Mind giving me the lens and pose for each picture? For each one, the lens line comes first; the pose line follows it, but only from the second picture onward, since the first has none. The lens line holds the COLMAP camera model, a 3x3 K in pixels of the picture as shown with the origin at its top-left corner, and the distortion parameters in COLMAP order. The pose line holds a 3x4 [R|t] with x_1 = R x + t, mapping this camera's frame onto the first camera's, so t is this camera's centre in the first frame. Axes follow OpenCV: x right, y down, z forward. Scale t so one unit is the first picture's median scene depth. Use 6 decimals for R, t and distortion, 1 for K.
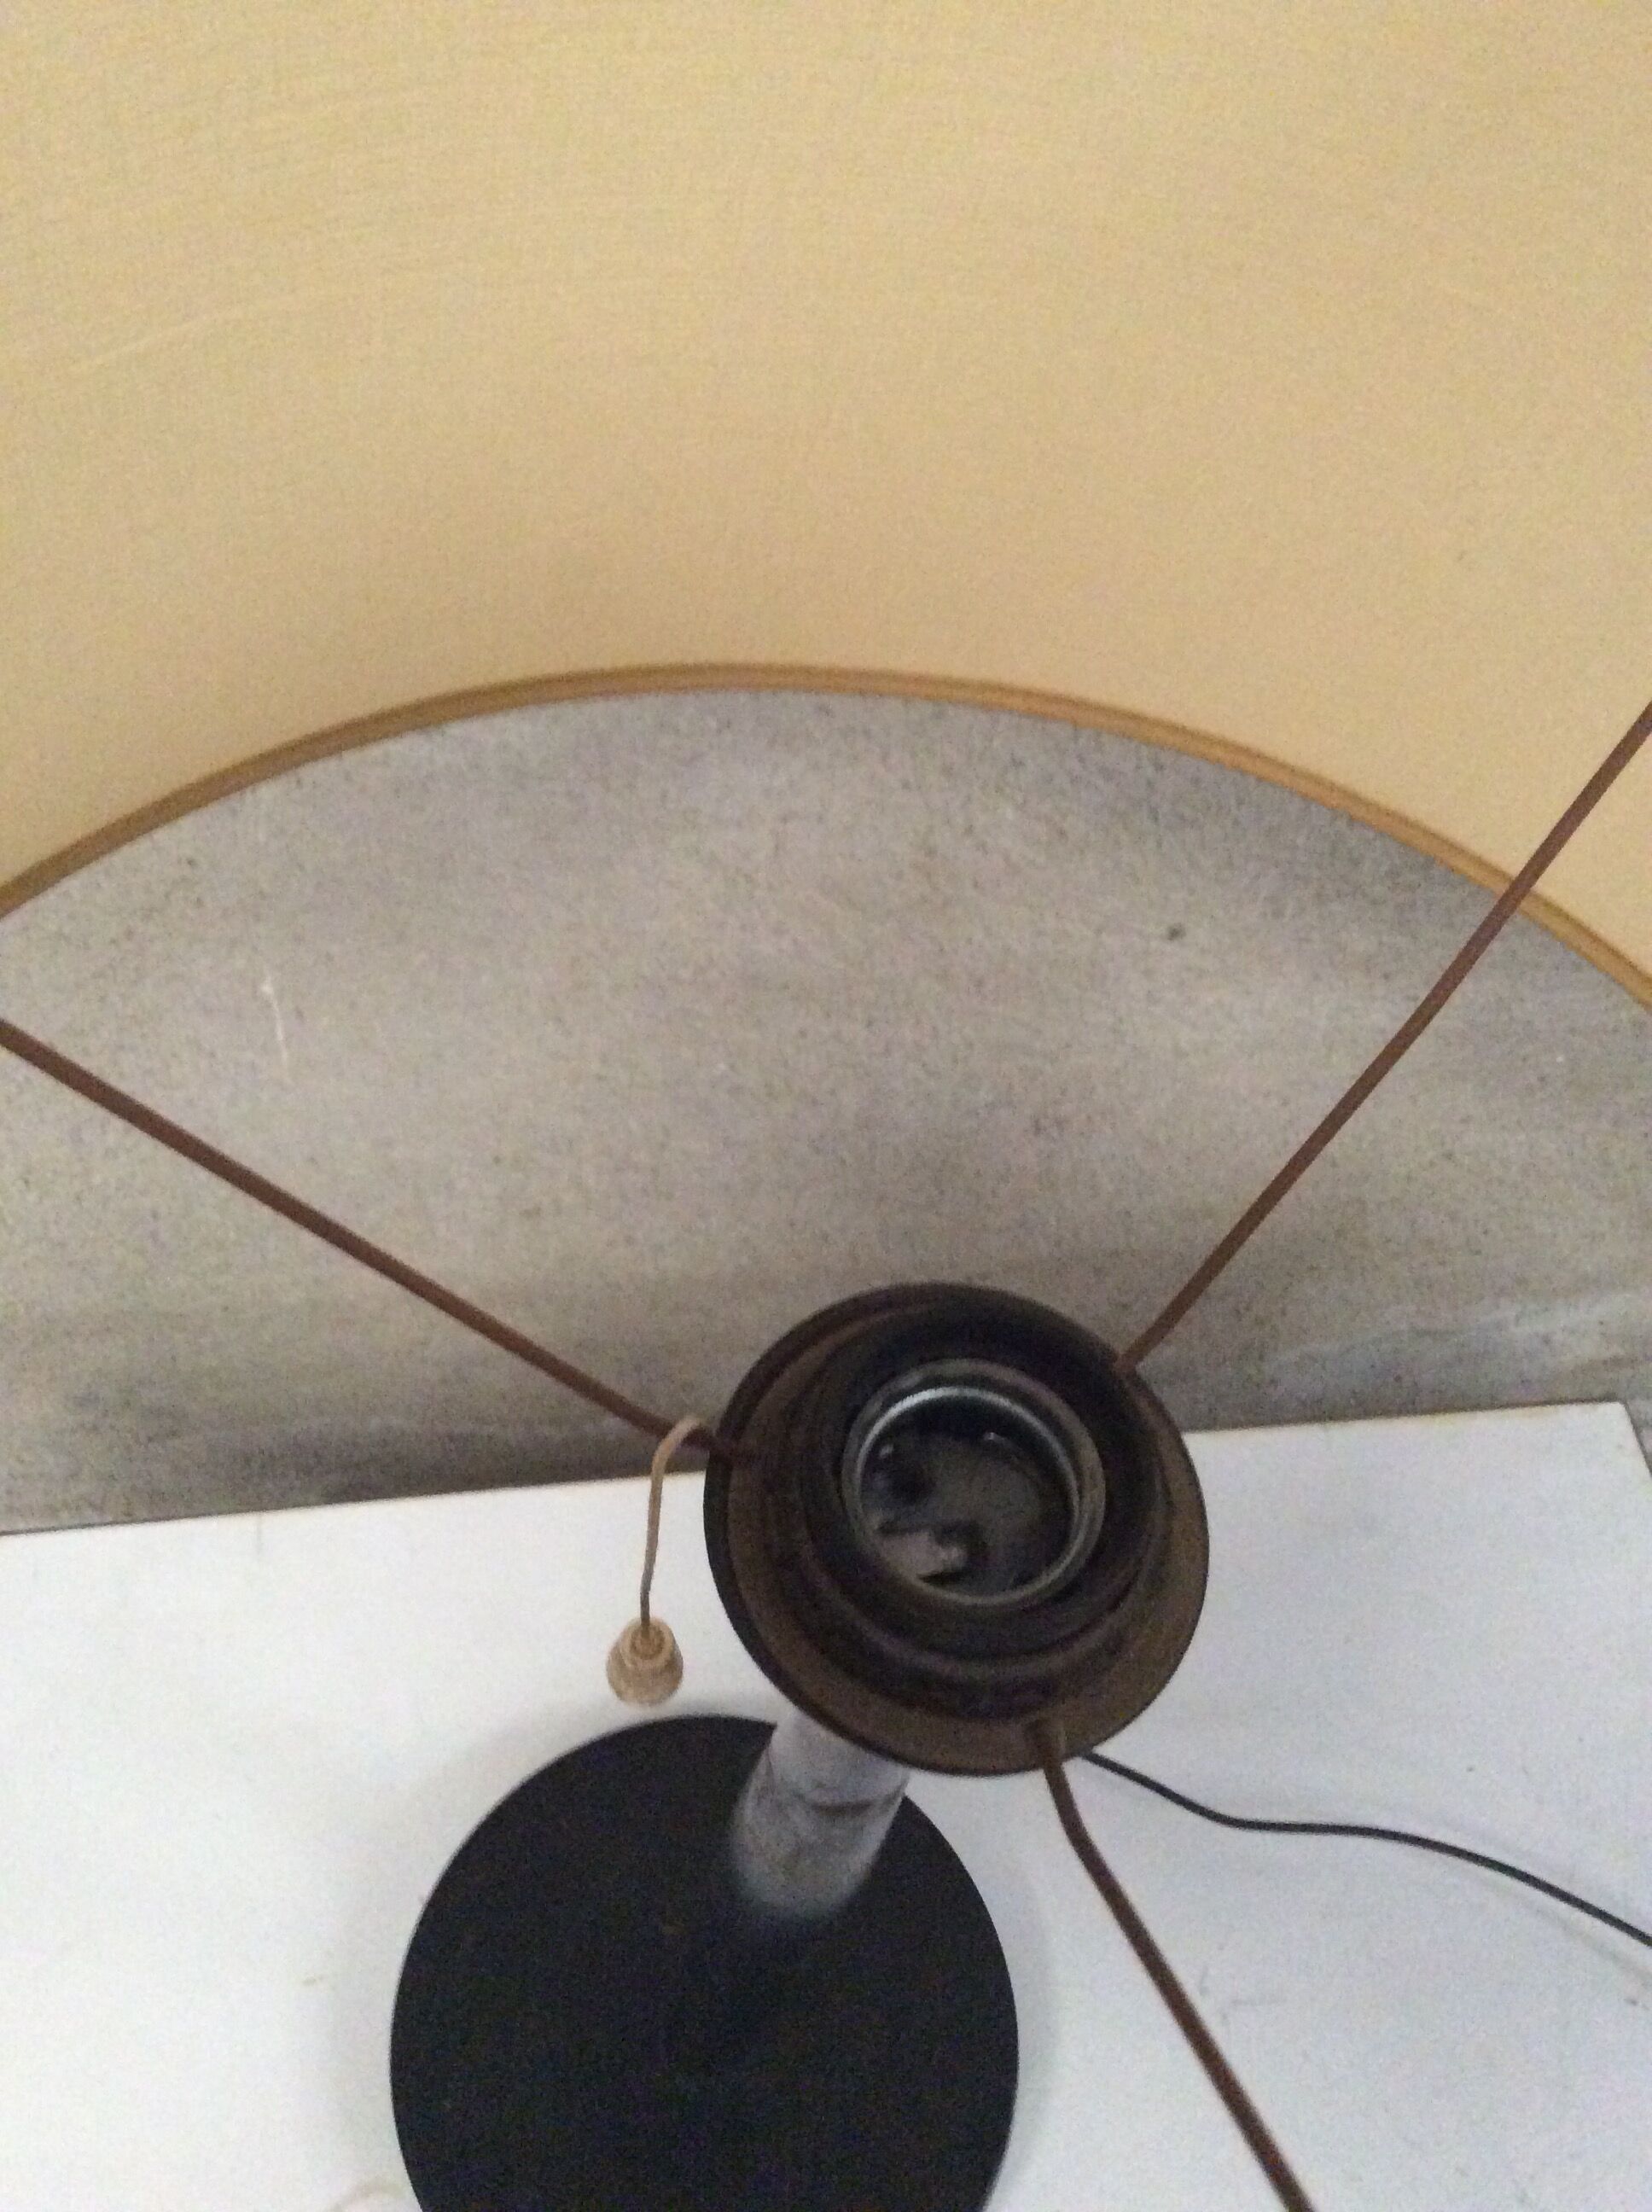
lens RADIAL K [[2044.2, 0, 826.0], [0, 2044.2, 1106.0], [0, 0, 1]] dist [0.132278, -0.295172]
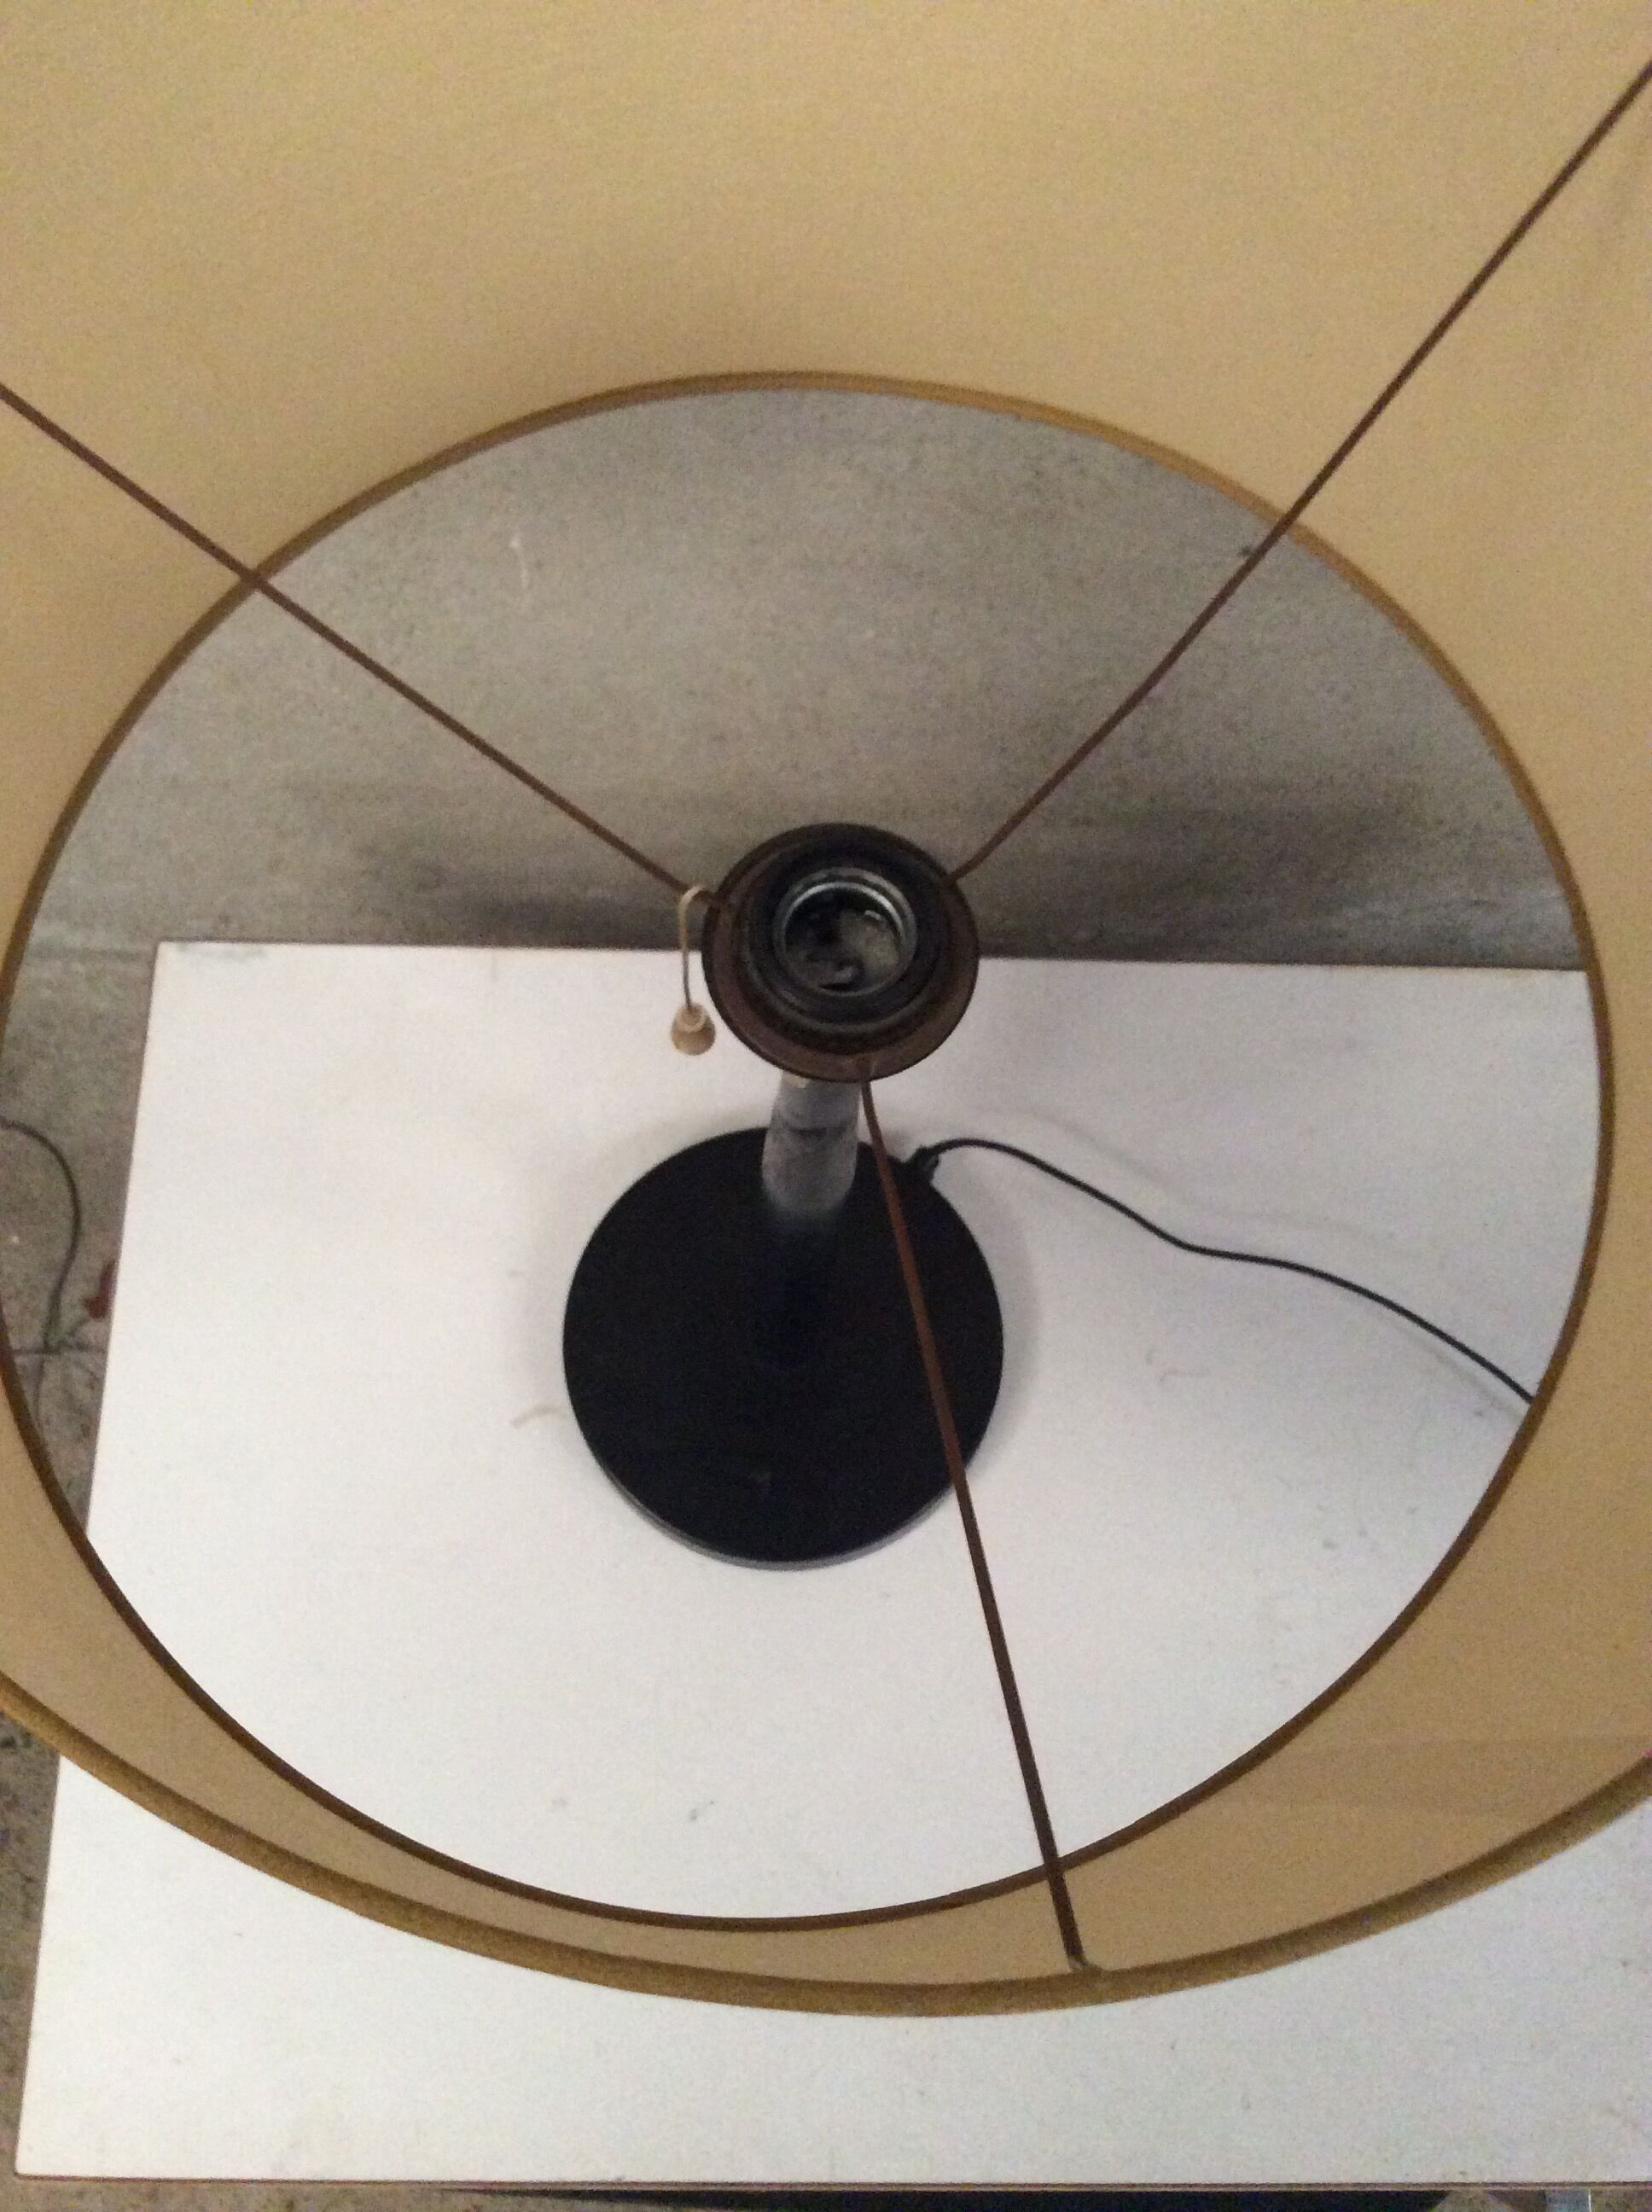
lens RADIAL K [[1996.3, 0, 817.0], [0, 1996.3, 1048.9], [0, 0, 1]] dist [0.090233, -0.004268]
pose [[0.988200, 0.106317, -0.110265, 0.081714], [-0.081232, 0.974065, 0.211185, -0.029180], [0.129858, -0.199736, 0.971207, -0.242816]]
